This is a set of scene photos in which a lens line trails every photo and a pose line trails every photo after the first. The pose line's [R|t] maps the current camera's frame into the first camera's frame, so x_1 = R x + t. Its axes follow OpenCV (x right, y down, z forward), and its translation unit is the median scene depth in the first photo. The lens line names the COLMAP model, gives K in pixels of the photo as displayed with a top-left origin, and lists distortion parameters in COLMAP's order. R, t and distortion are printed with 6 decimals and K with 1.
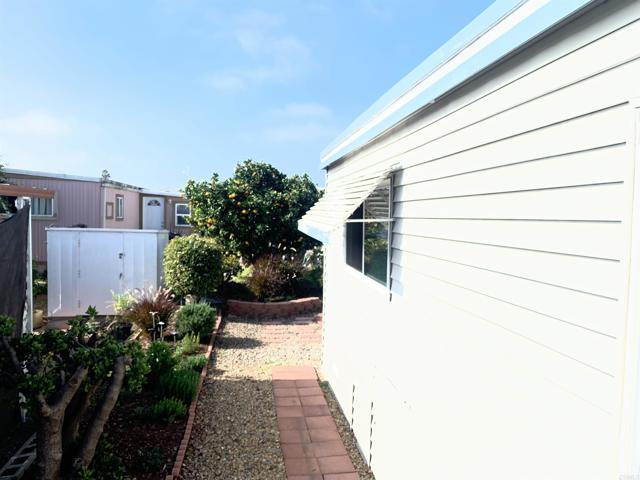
lens RADIAL K [[485.8, 0, 320.4], [0, 485.8, 239.2], [0, 0, 1]] dist [0.015040, -0.013730]
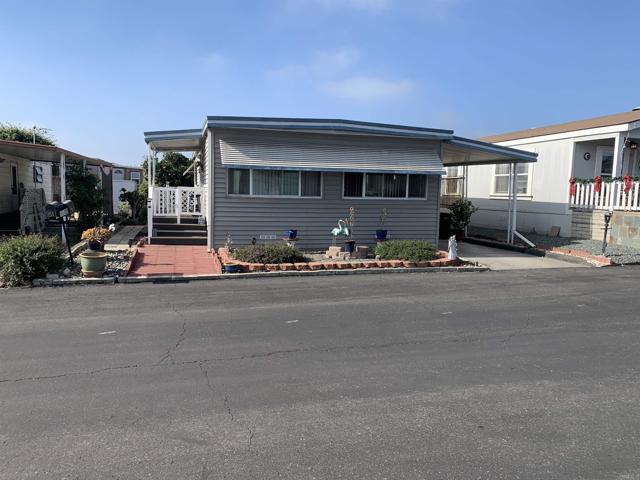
lens RADIAL K [[485.8, 0, 320.9], [0, 485.8, 241.9], [0, 0, 1]] dist [0.015040, -0.013730]
pose [[0.990750, -0.003009, 0.135663, 0.226328], [-0.003767, 0.998759, 0.049665, 0.134653], [-0.135644, -0.049717, 0.989509, -1.310423]]
